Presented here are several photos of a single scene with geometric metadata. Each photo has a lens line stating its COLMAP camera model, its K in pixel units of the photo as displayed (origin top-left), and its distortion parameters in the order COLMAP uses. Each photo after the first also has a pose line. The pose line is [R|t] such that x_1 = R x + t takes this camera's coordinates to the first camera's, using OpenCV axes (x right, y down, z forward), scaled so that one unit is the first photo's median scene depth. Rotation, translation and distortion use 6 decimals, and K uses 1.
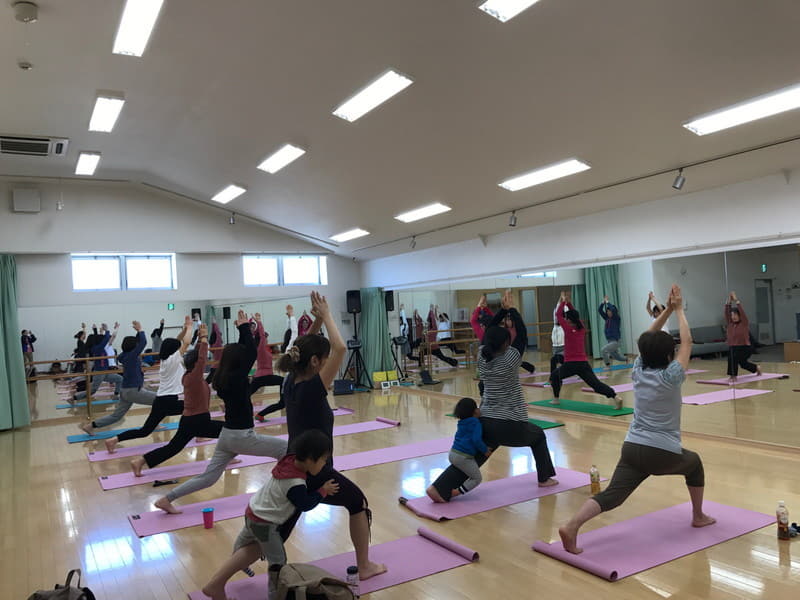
lens RADIAL K [[657.3, 0, 400.0], [0, 657.3, 300.0], [0, 0, 1]] dist [0.004494, 0.004864]
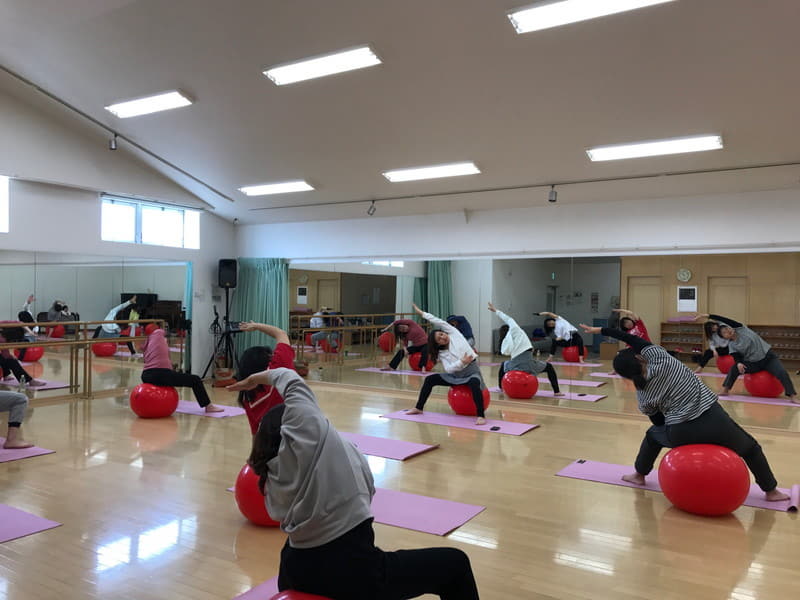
lens RADIAL K [[657.3, 0, 400.0], [0, 657.3, 300.0], [0, 0, 1]] dist [0.004494, 0.004864]
pose [[0.883250, 0.069070, 0.463787, -0.255928], [-0.072798, 0.997298, -0.009885, 0.027475], [-0.463216, -0.025032, 0.885892, 0.184836]]
